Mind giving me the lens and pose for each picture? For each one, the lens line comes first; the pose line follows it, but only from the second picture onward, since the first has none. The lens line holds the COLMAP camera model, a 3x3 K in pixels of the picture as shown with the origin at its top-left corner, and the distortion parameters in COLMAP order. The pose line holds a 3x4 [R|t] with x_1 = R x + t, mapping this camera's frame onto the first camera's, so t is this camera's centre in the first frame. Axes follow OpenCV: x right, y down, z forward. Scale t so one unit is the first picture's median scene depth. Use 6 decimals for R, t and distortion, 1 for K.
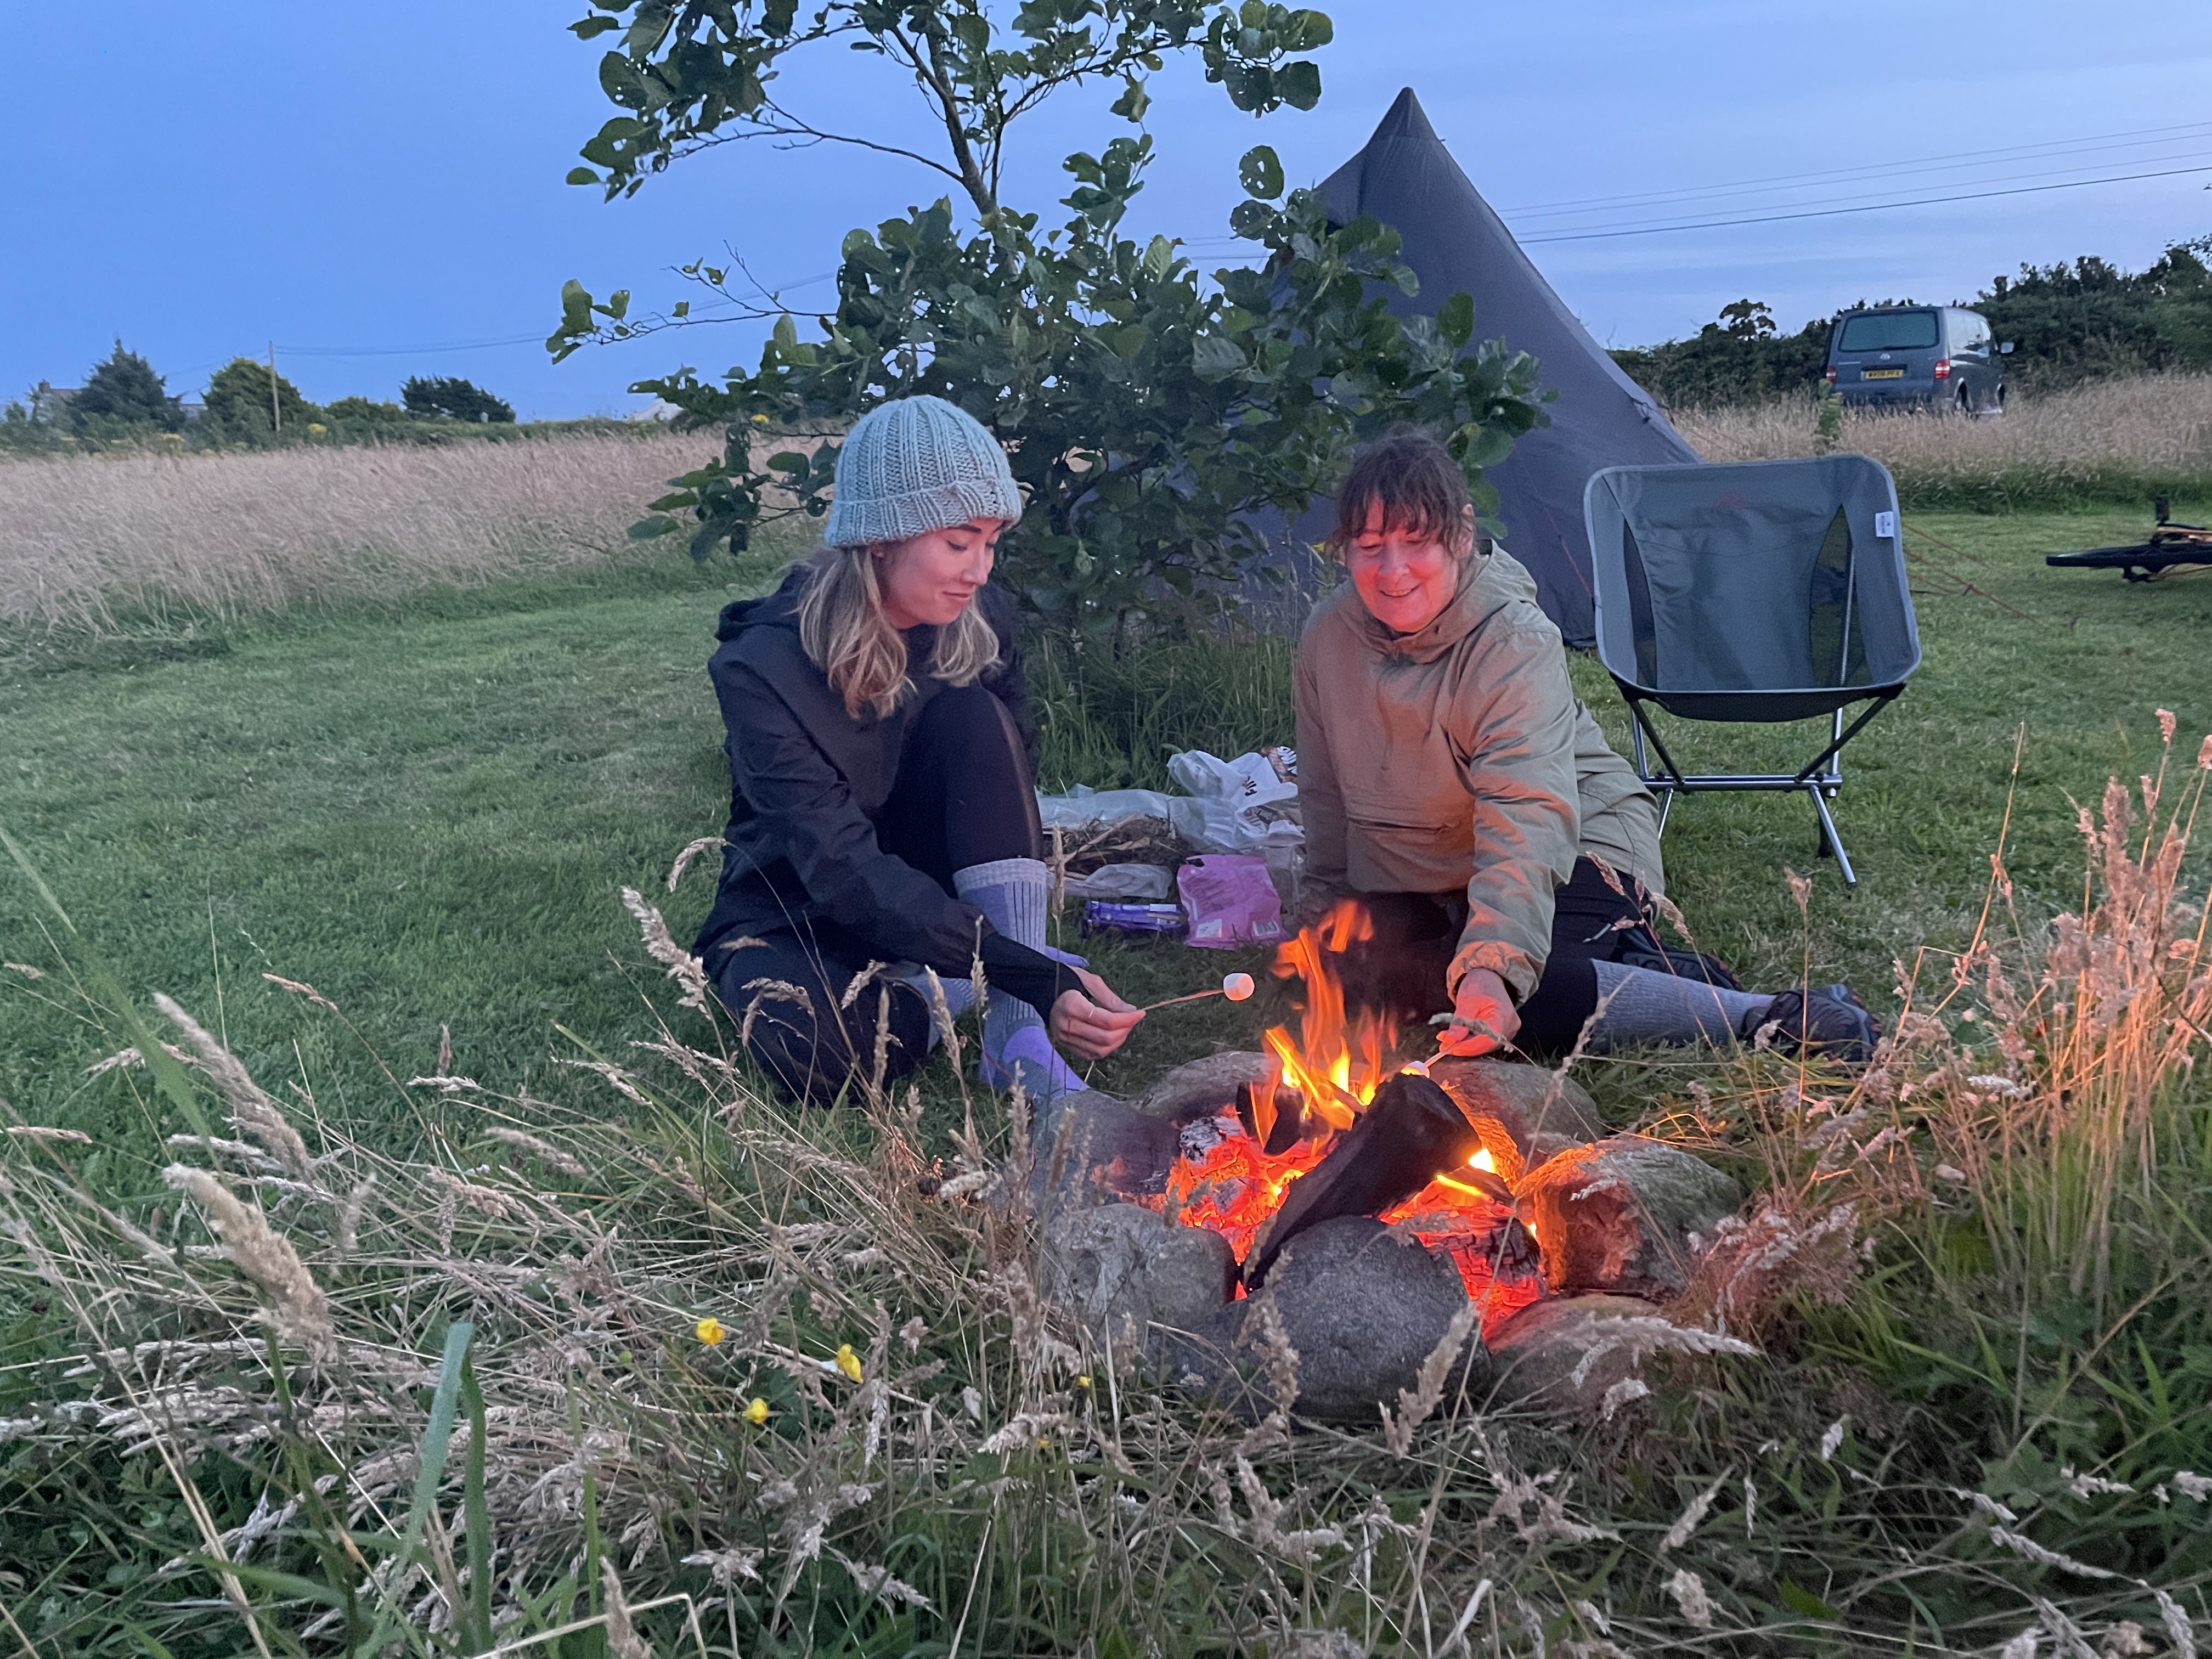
lens RADIAL K [[1710.4, 0, 1106.0], [0, 1710.4, 829.5], [0, 0, 1]] dist [0.064698, -0.100140]
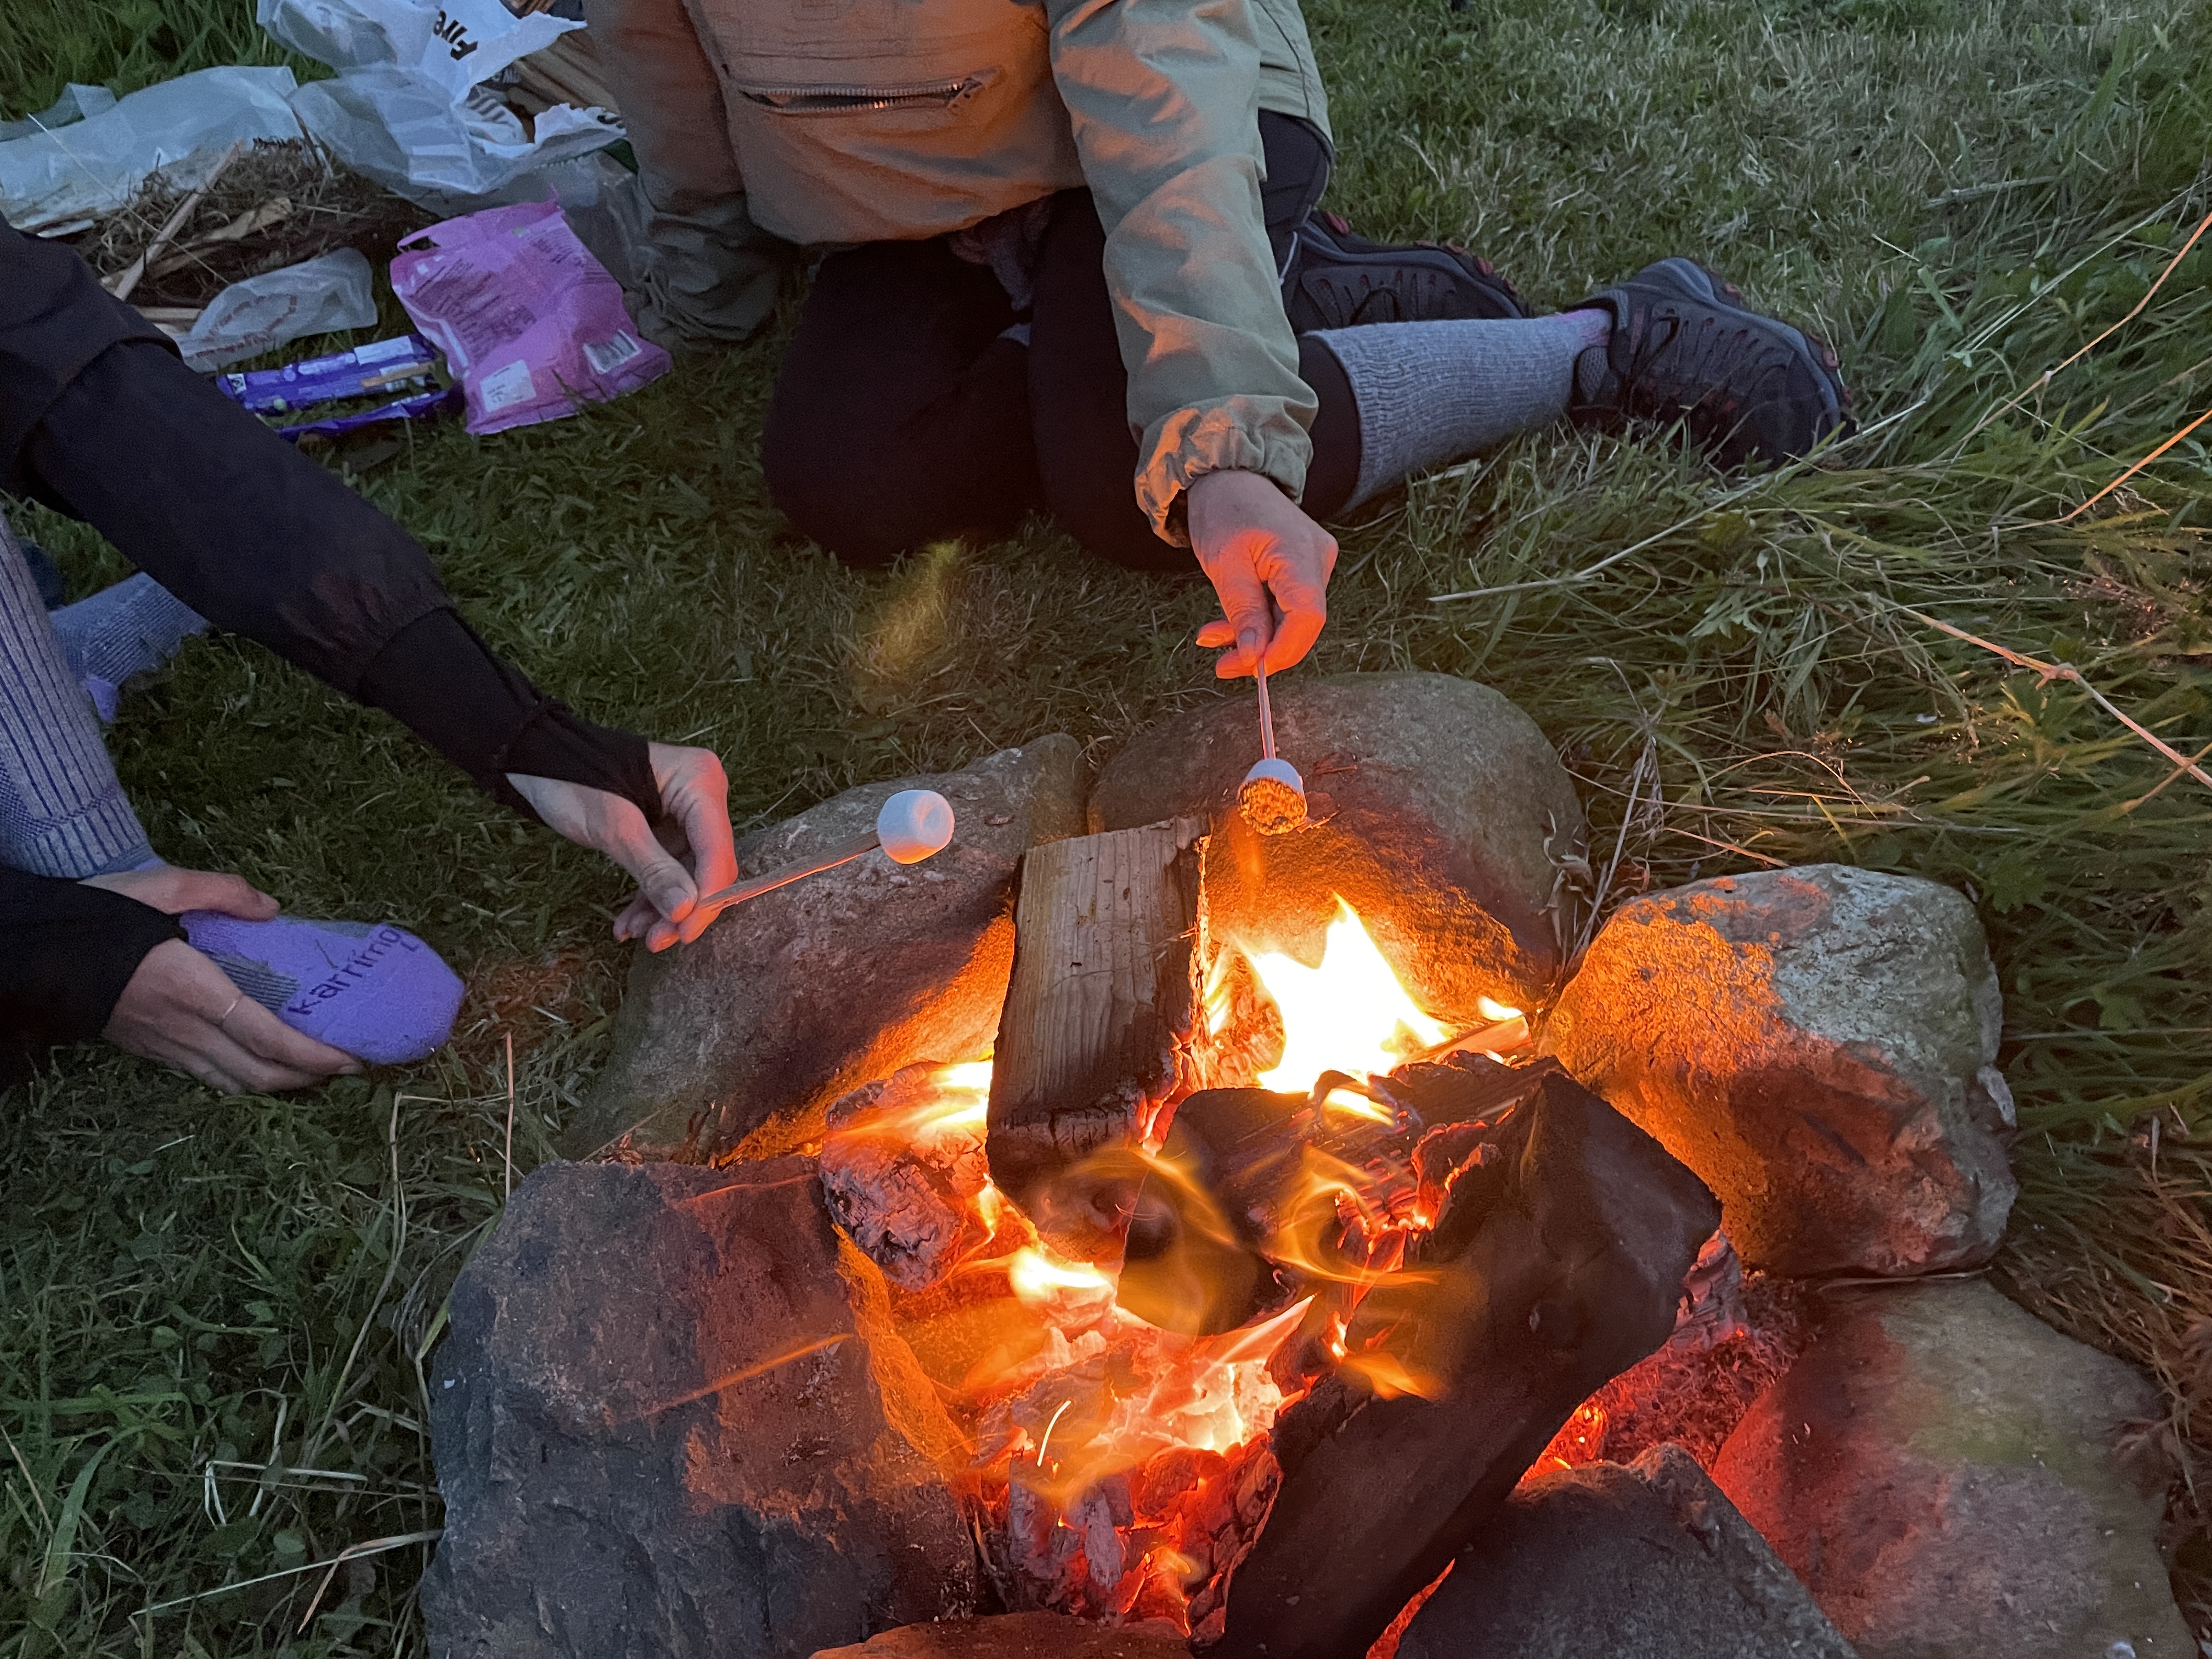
lens RADIAL K [[1694.3, 0, 1145.7], [0, 1694.3, 835.3], [0, 0, 1]] dist [0.066227, -0.101236]
pose [[0.864258, -0.378497, 0.331356, 0.006291], [0.163182, 0.834018, 0.527054, -0.063045], [-0.475846, -0.401439, 0.782571, 0.448806]]
